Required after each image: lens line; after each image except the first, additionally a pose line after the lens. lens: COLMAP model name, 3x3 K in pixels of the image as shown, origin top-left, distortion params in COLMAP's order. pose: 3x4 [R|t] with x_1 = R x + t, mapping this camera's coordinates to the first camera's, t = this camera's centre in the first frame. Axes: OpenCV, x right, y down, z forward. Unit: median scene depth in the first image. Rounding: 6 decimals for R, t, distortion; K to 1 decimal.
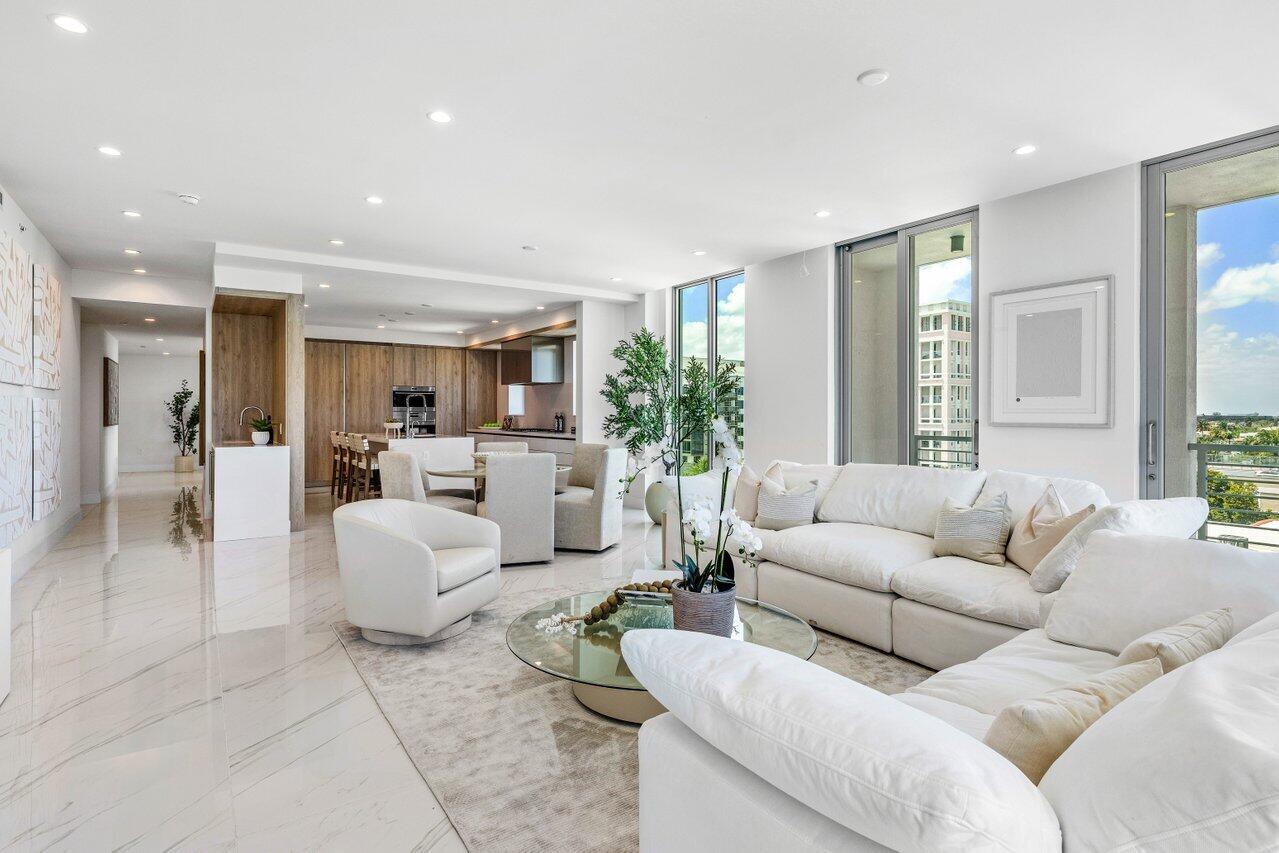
lens RADIAL K [[671.1, 0, 640.0], [0, 671.1, 418.2], [0, 0, 1]] dist [-0.001684, -0.000465]
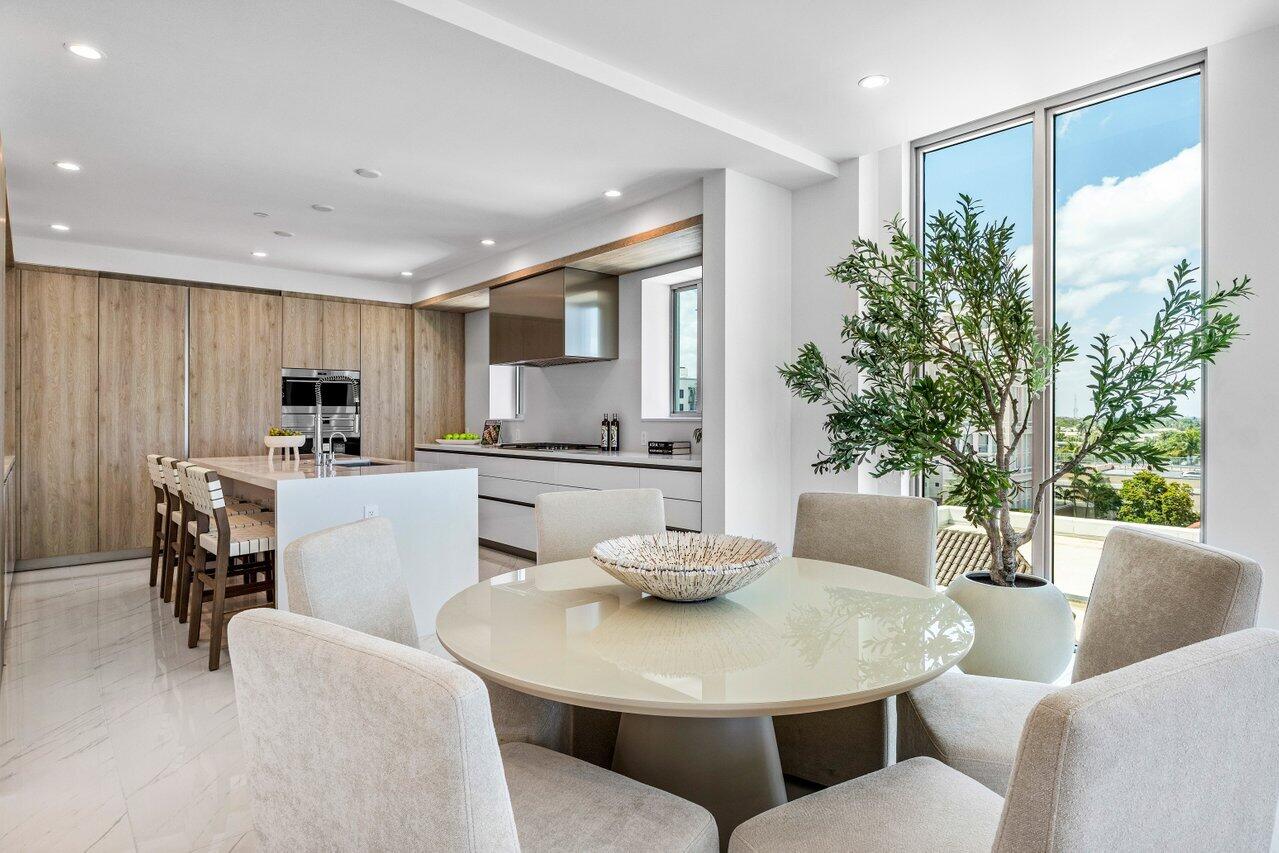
lens RADIAL K [[689.1, 0, 637.6], [0, 689.1, 416.6], [0, 0, 1]] dist [-0.003371, -0.000388]
pose [[0.991437, -0.004617, 0.130504, -0.155769], [0.005833, 0.999943, -0.008935, -0.001130], [-0.130455, 0.009620, 0.991408, 0.409405]]
